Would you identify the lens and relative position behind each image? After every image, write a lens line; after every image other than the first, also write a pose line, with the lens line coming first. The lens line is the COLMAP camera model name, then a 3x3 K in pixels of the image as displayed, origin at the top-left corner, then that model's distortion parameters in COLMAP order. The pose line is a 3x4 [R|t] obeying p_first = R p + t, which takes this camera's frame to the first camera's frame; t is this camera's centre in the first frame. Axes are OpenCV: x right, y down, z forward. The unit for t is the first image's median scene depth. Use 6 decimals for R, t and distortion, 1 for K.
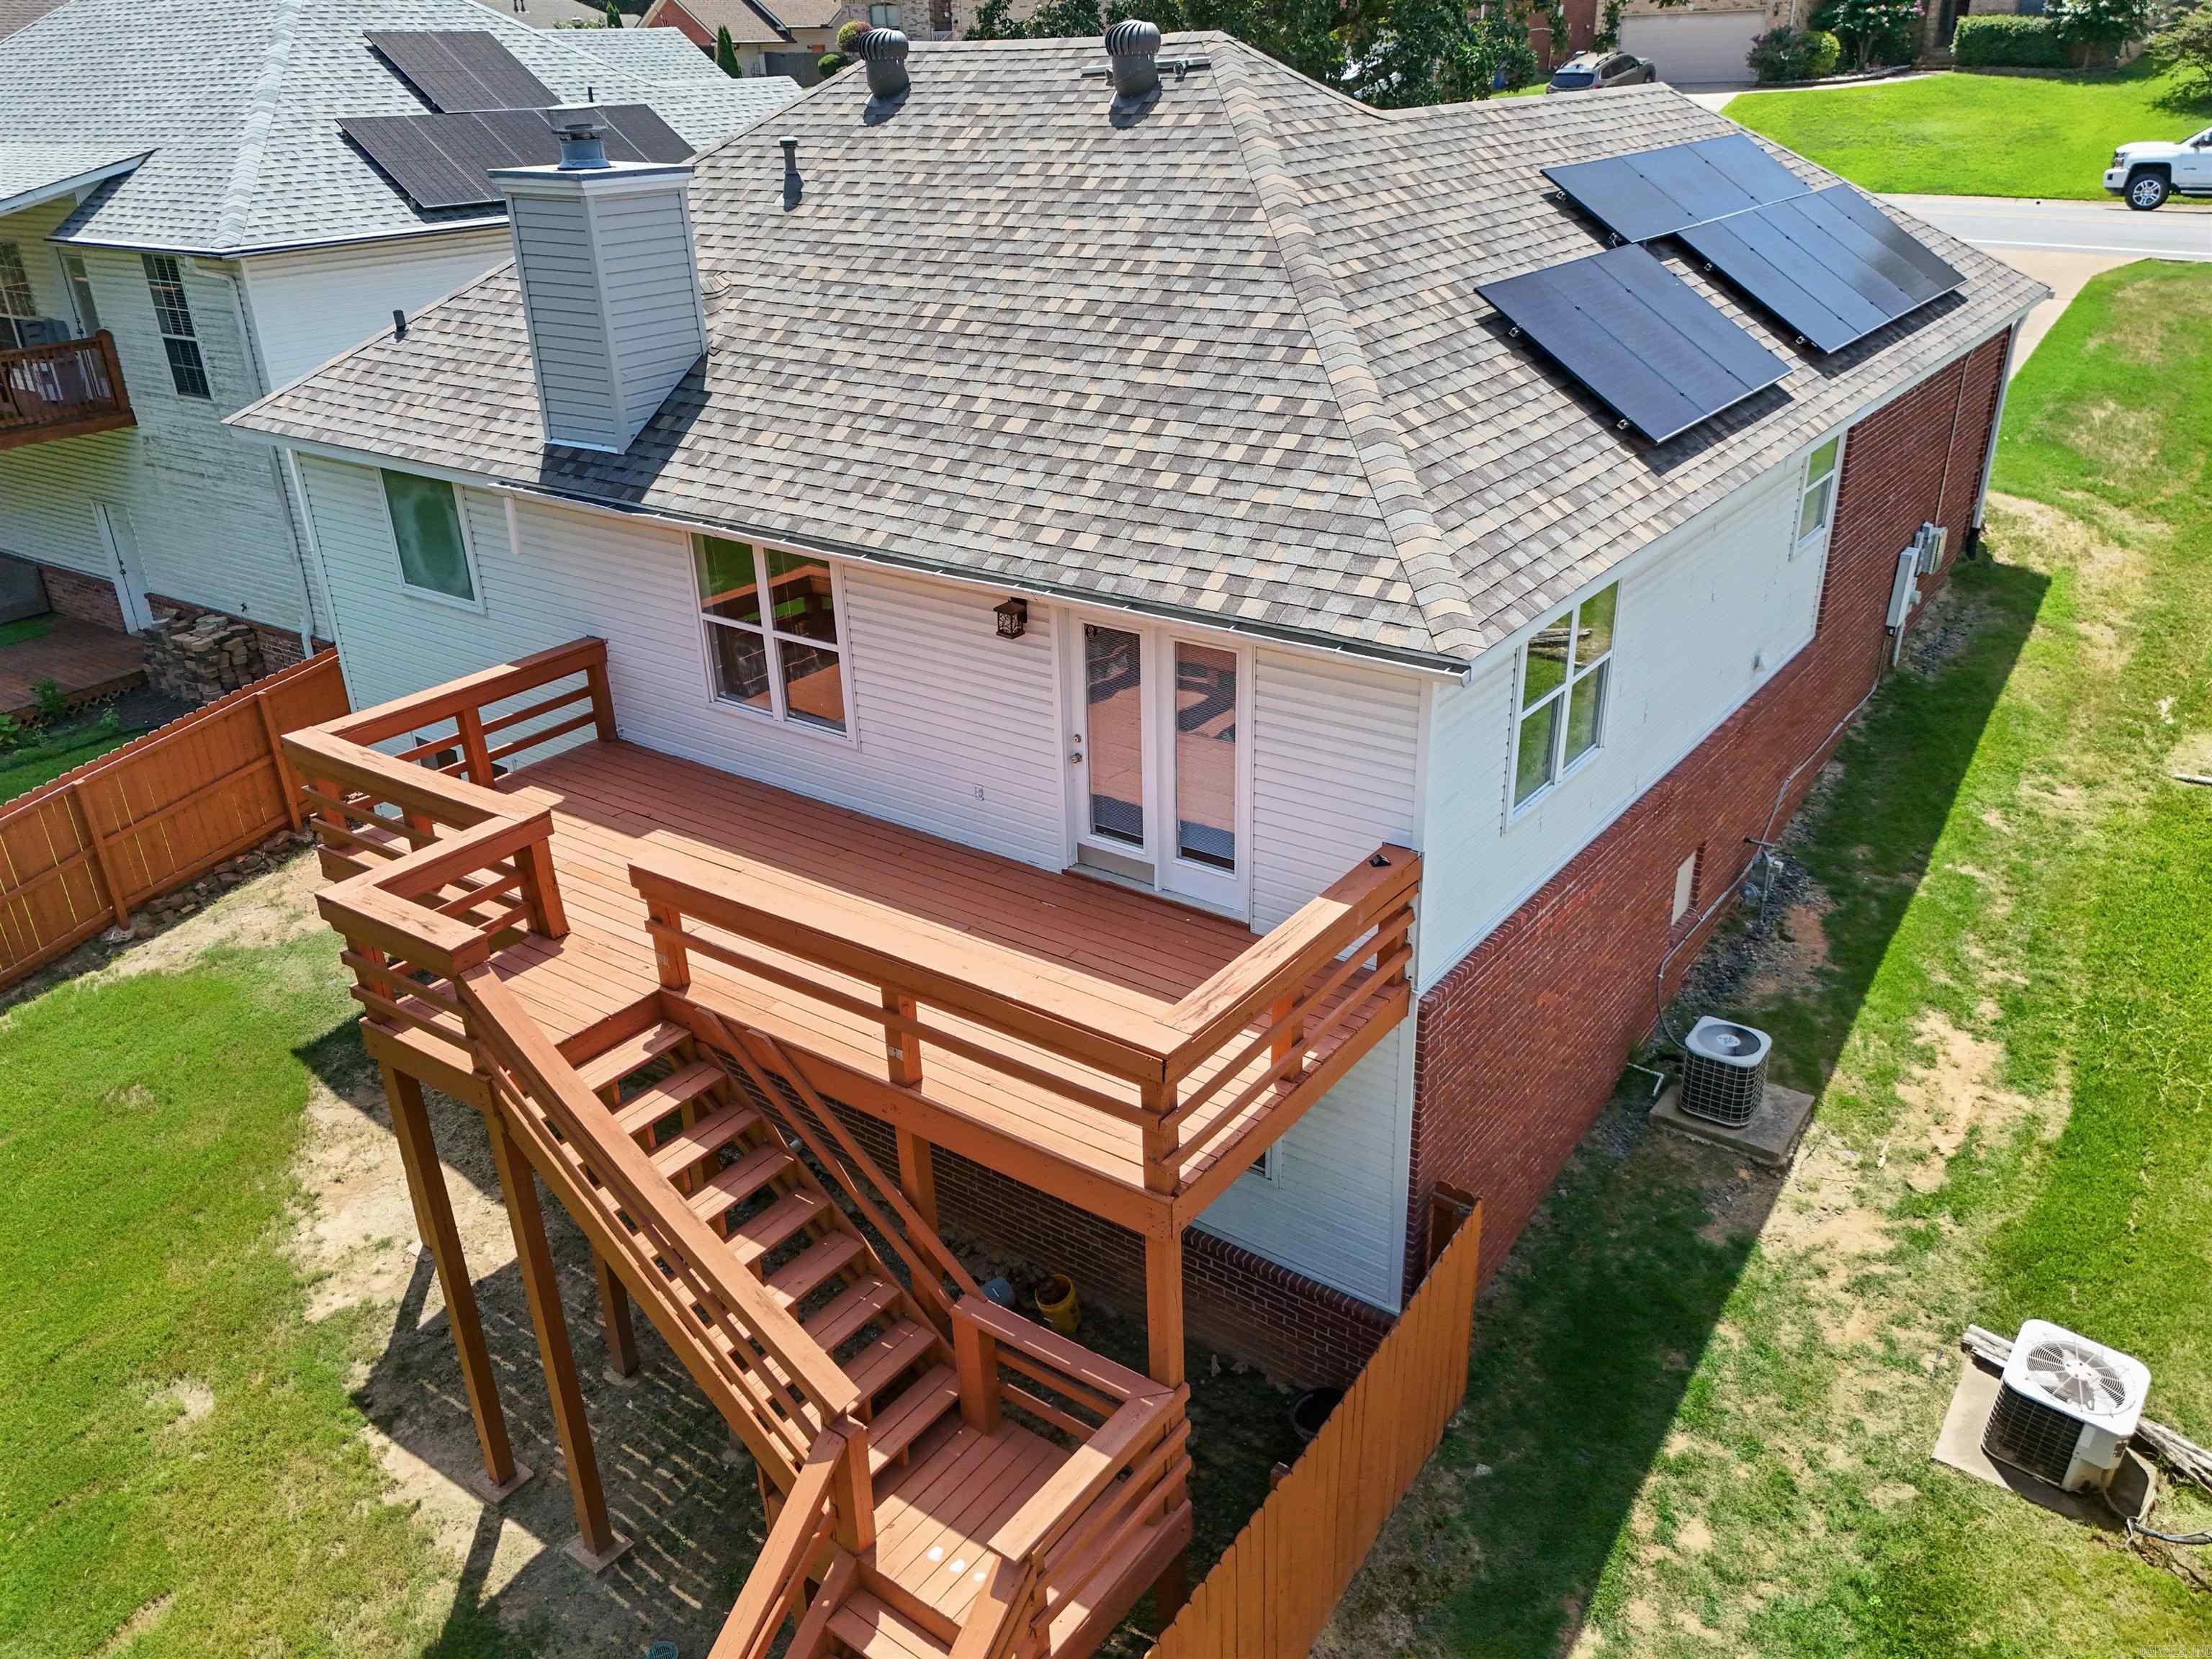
lens RADIAL K [[1685.4, 0, 1114.8], [0, 1685.4, 825.8], [0, 0, 1]] dist [0.062909, -0.053363]
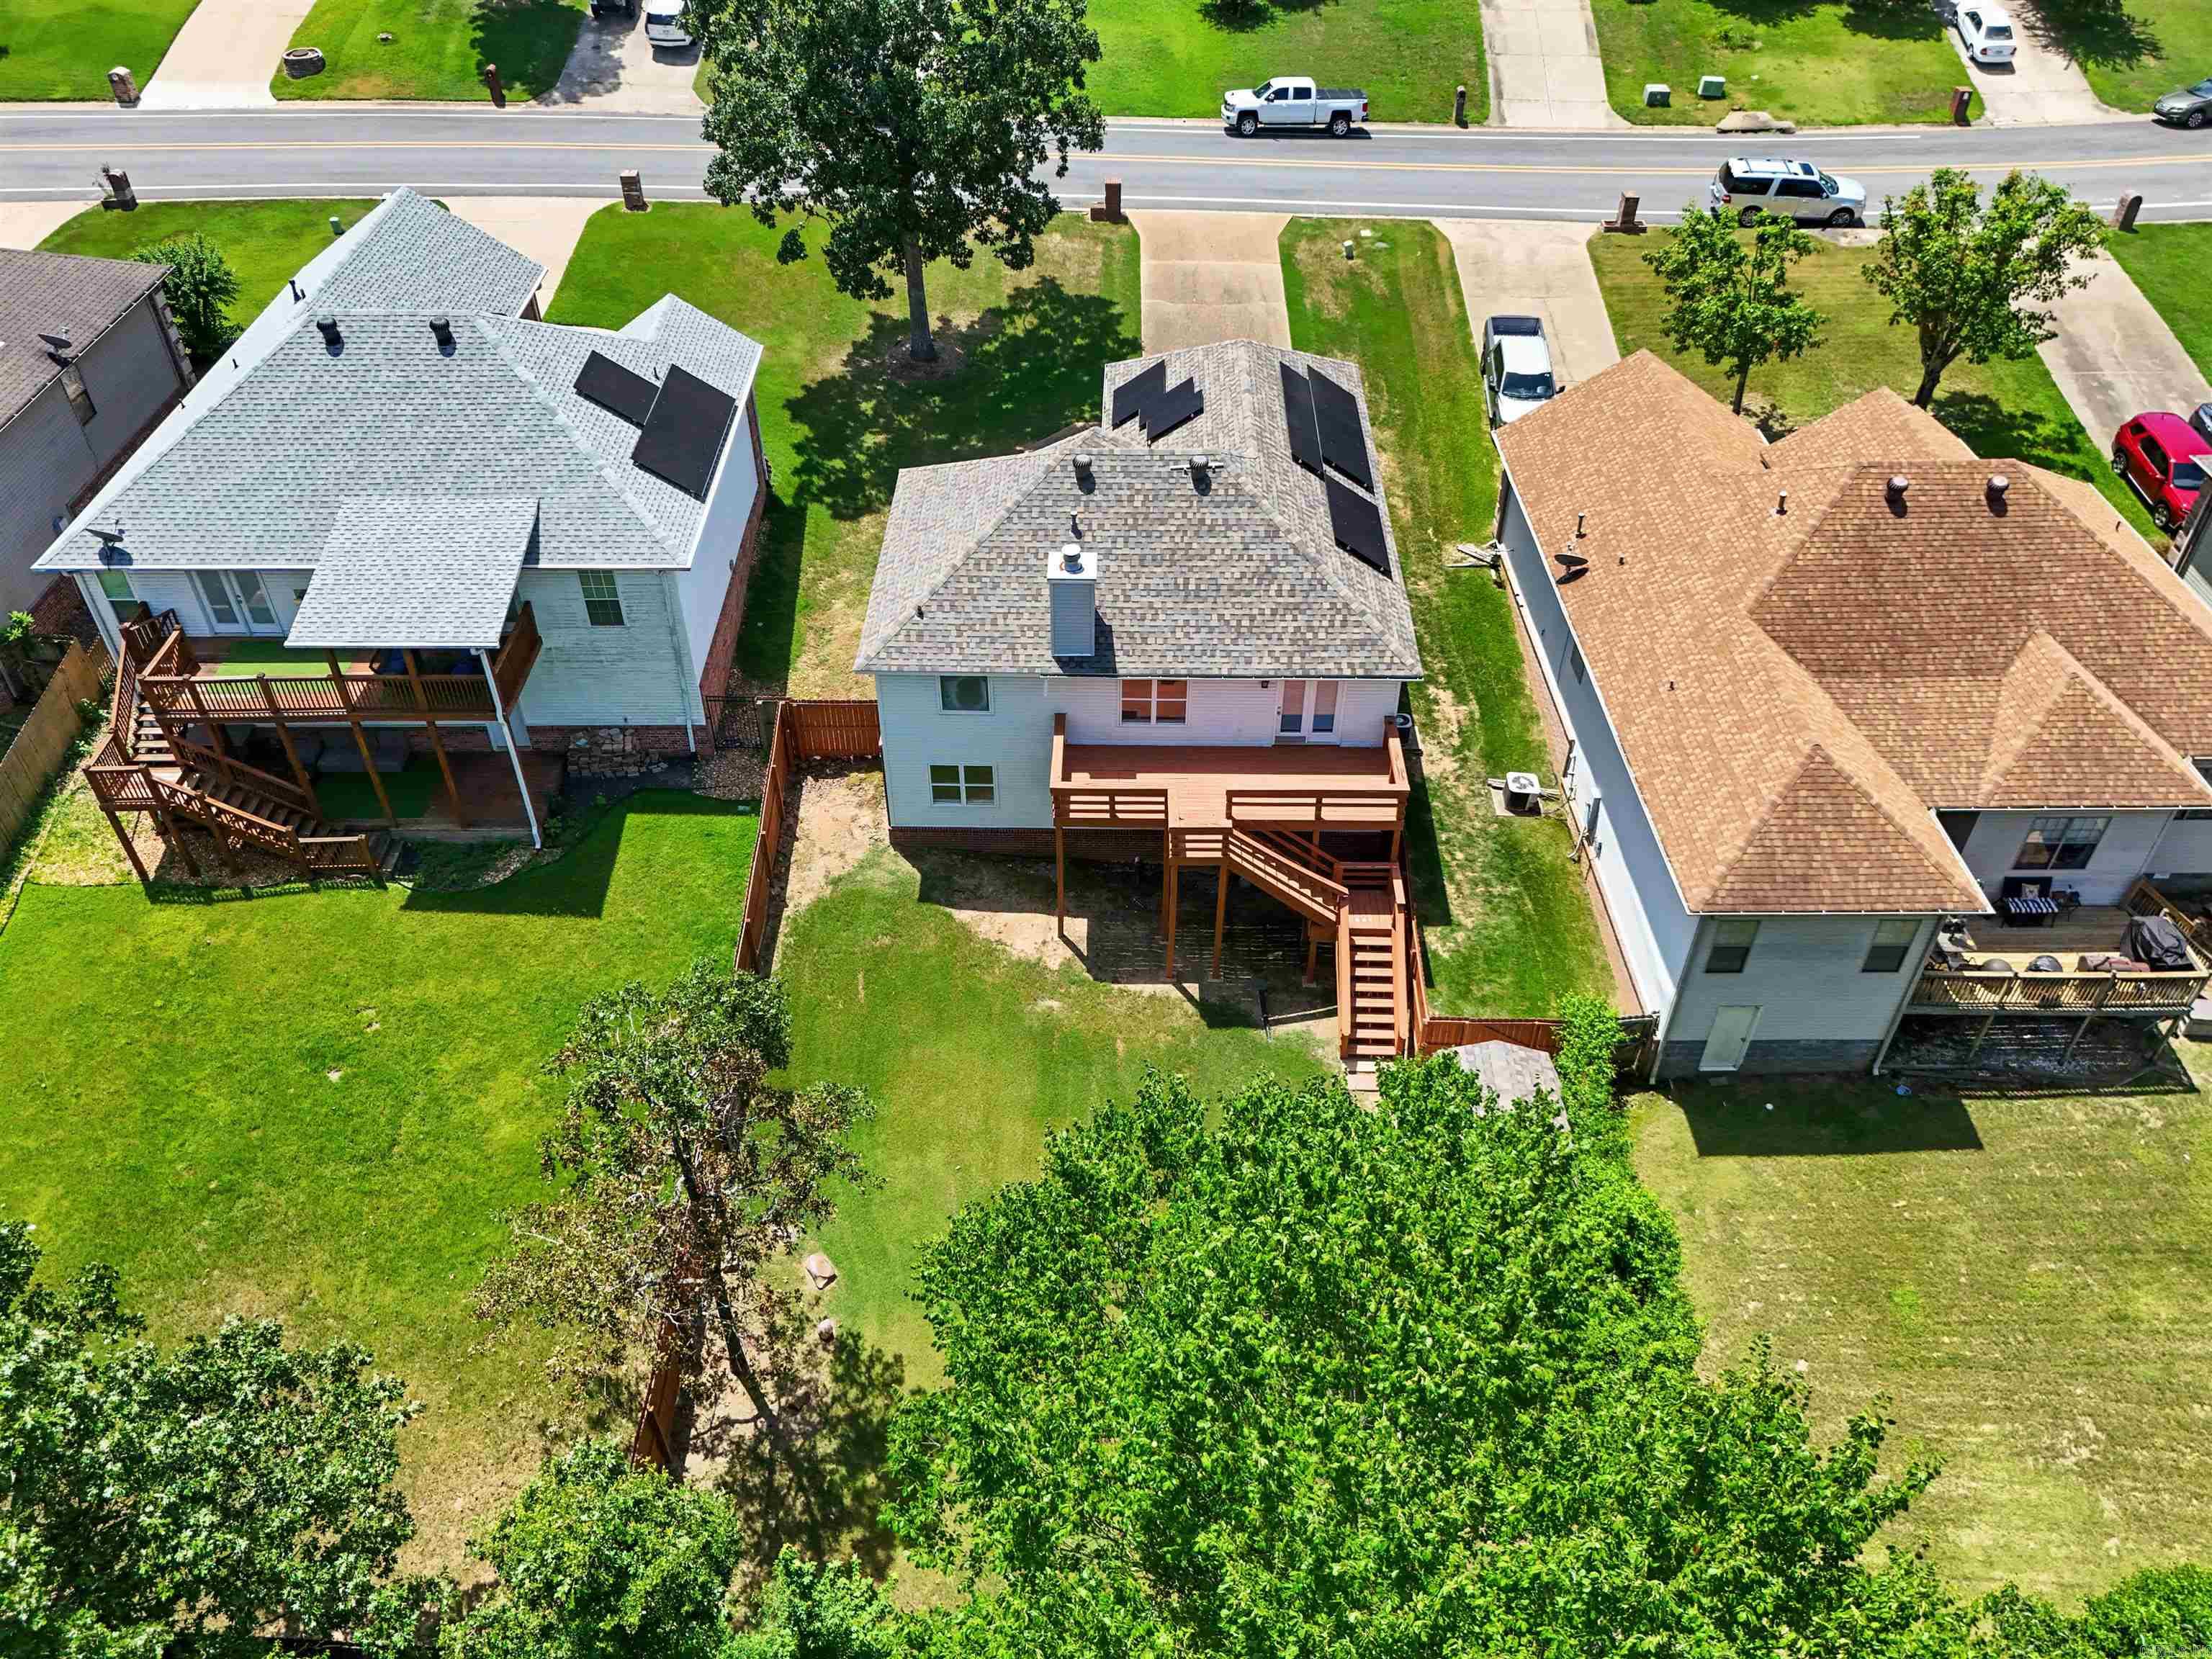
lens RADIAL K [[1685.4, 0, 1092.6], [0, 1685.4, 849.4], [0, 0, 1]] dist [0.062909, -0.053363]
pose [[0.814557, -0.360917, 0.454133, -1.719498], [0.220958, 0.916900, 0.332373, -0.874250], [-0.536353, -0.170392, 0.826614, -1.426461]]
